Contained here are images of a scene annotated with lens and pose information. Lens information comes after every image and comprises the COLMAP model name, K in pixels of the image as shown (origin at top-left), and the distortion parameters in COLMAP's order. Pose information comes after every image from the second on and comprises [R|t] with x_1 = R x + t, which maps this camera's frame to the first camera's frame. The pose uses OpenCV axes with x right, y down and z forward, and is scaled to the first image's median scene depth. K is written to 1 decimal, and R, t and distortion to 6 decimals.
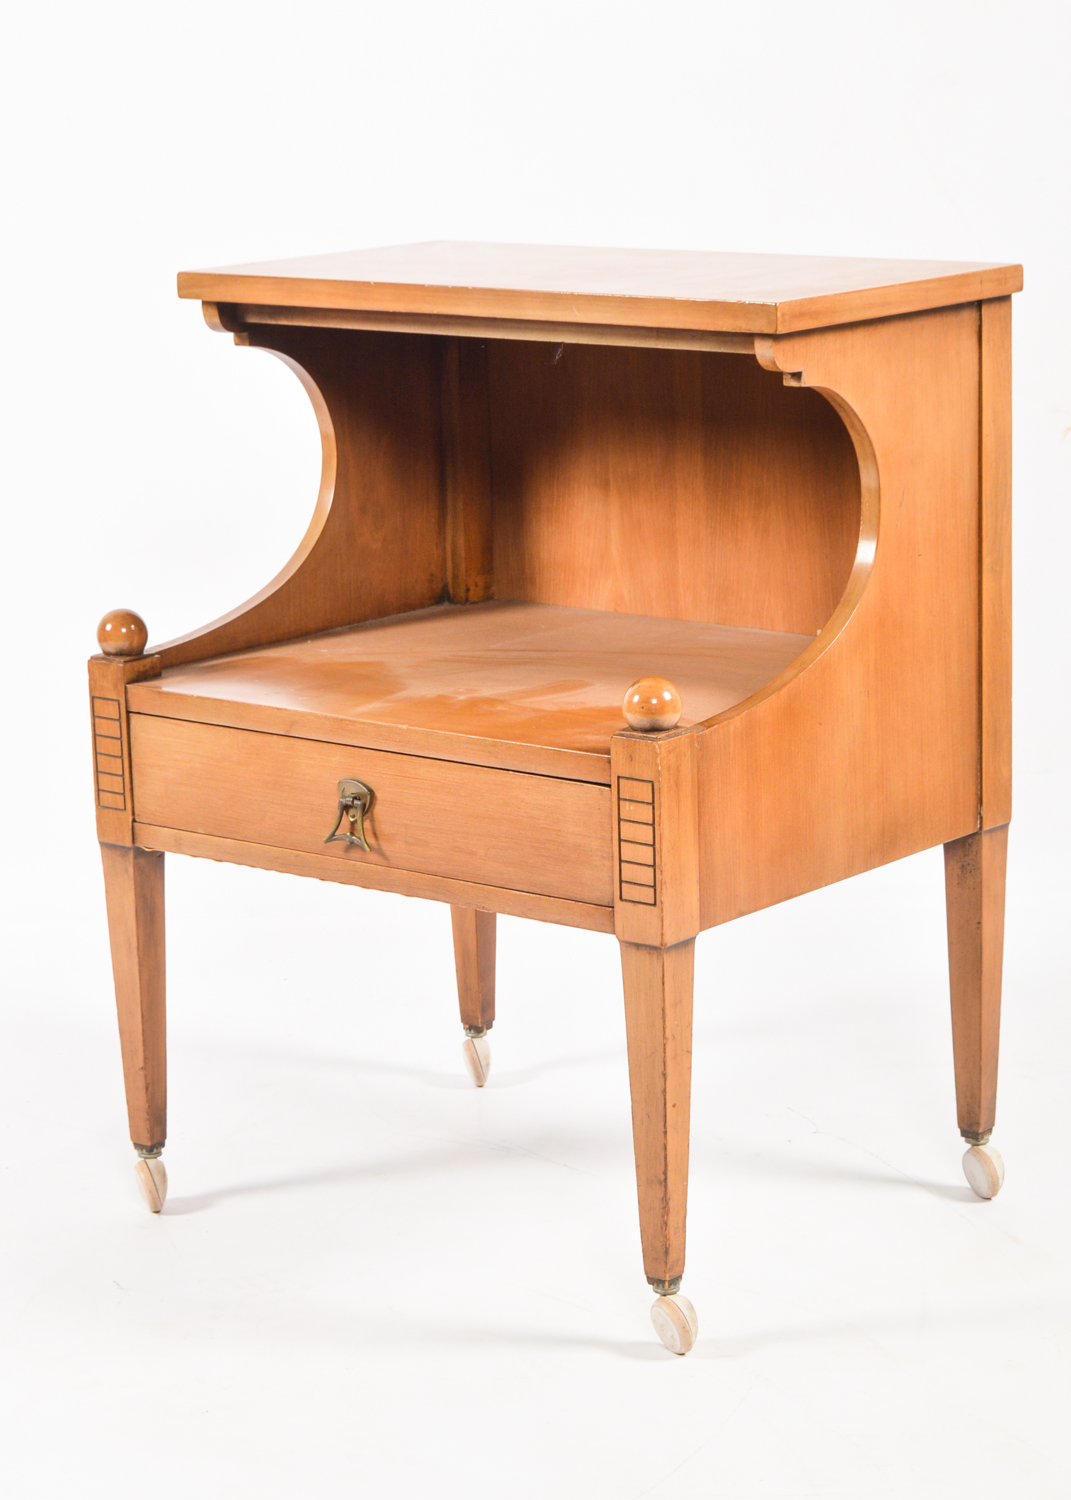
lens RADIAL K [[3730.0, 0, 538.9], [0, 3730.0, 702.9], [0, 0, 1]] dist [-0.039199, 0.346413]
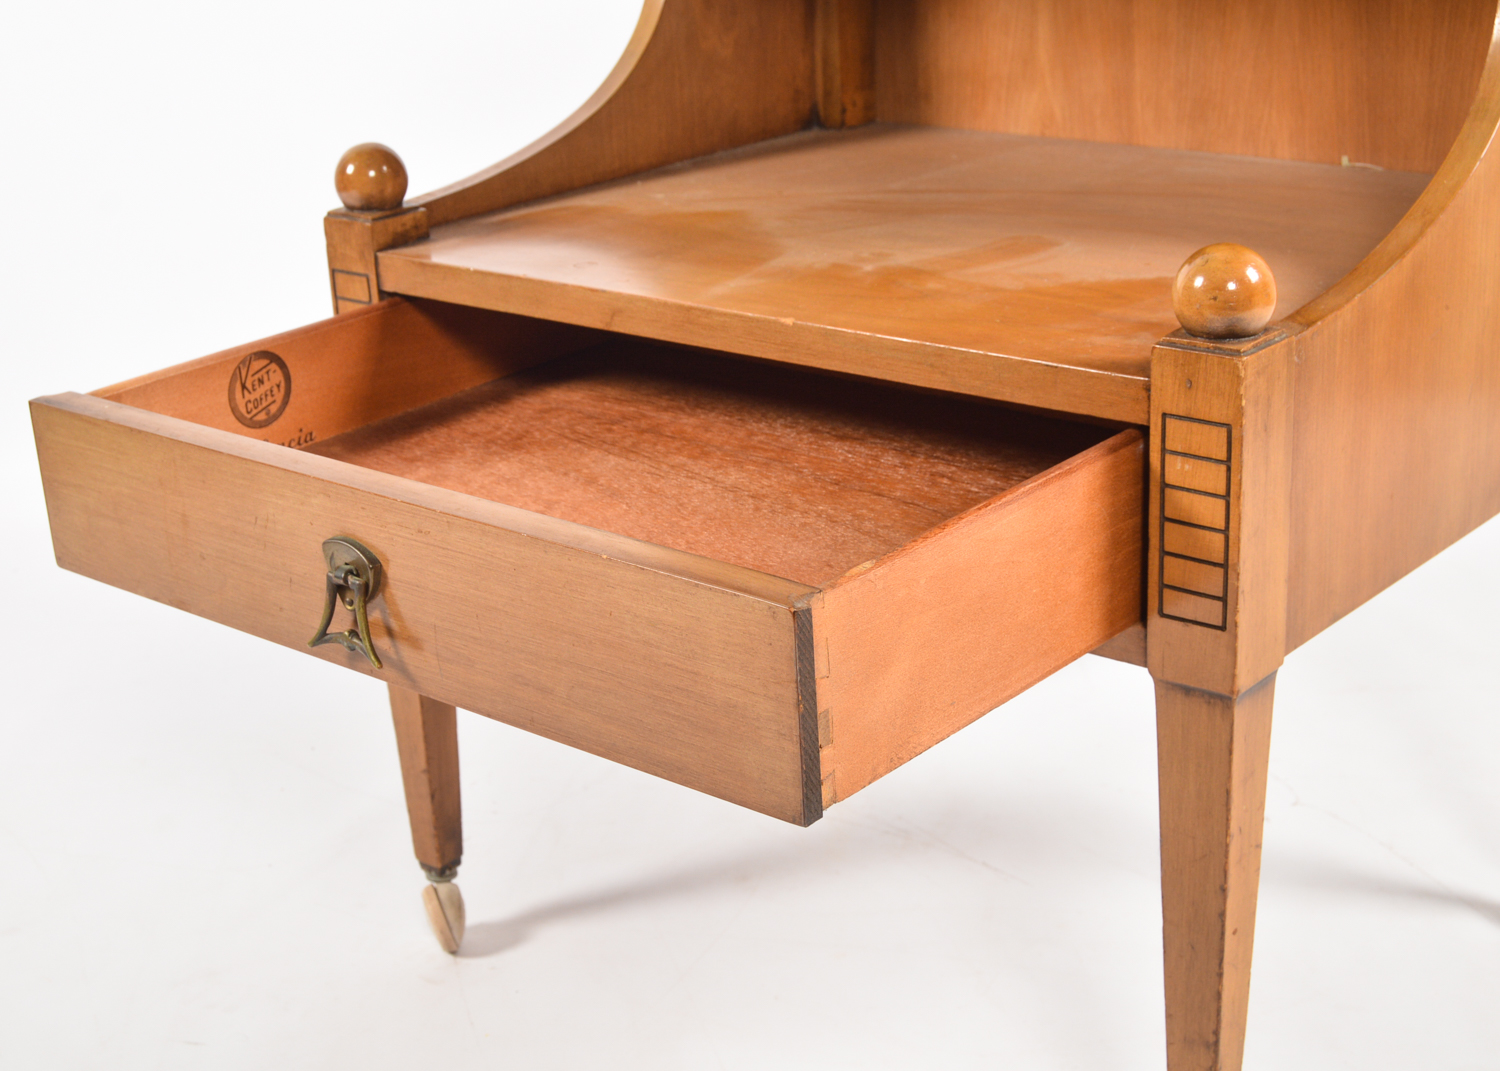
lens RADIAL K [[2338.3, 0, 707.6], [0, 2338.3, 538.4], [0, 0, 1]] dist [-0.046804, 0.009395]
pose [[0.999230, -0.011126, -0.037630, -0.033569], [0.016348, 0.989813, 0.141430, -0.012779], [0.035673, -0.141936, 0.989233, 0.568916]]
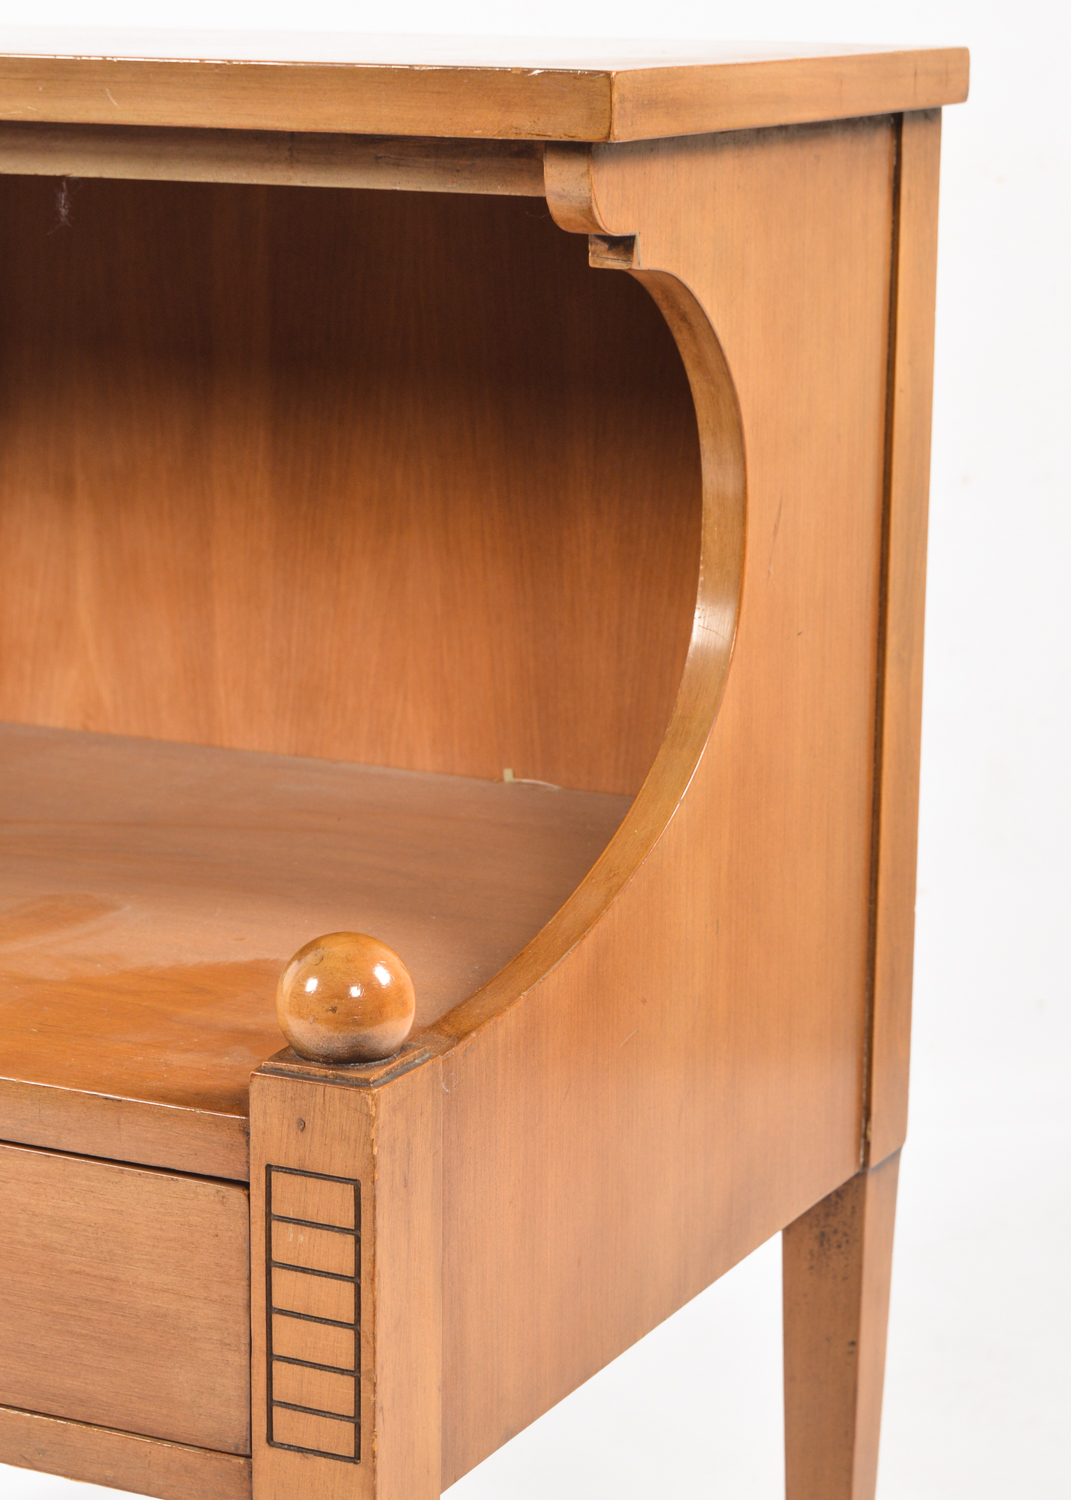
lens RADIAL K [[3751.3, 0, 530.4], [0, 3751.3, 773.5], [0, 0, 1]] dist [-0.034884, -0.036840]
pose [[0.973770, -0.013592, 0.227127, -0.042193], [0.010010, 0.999807, 0.016916, -0.029235], [-0.227313, -0.014199, 0.973718, 0.518751]]
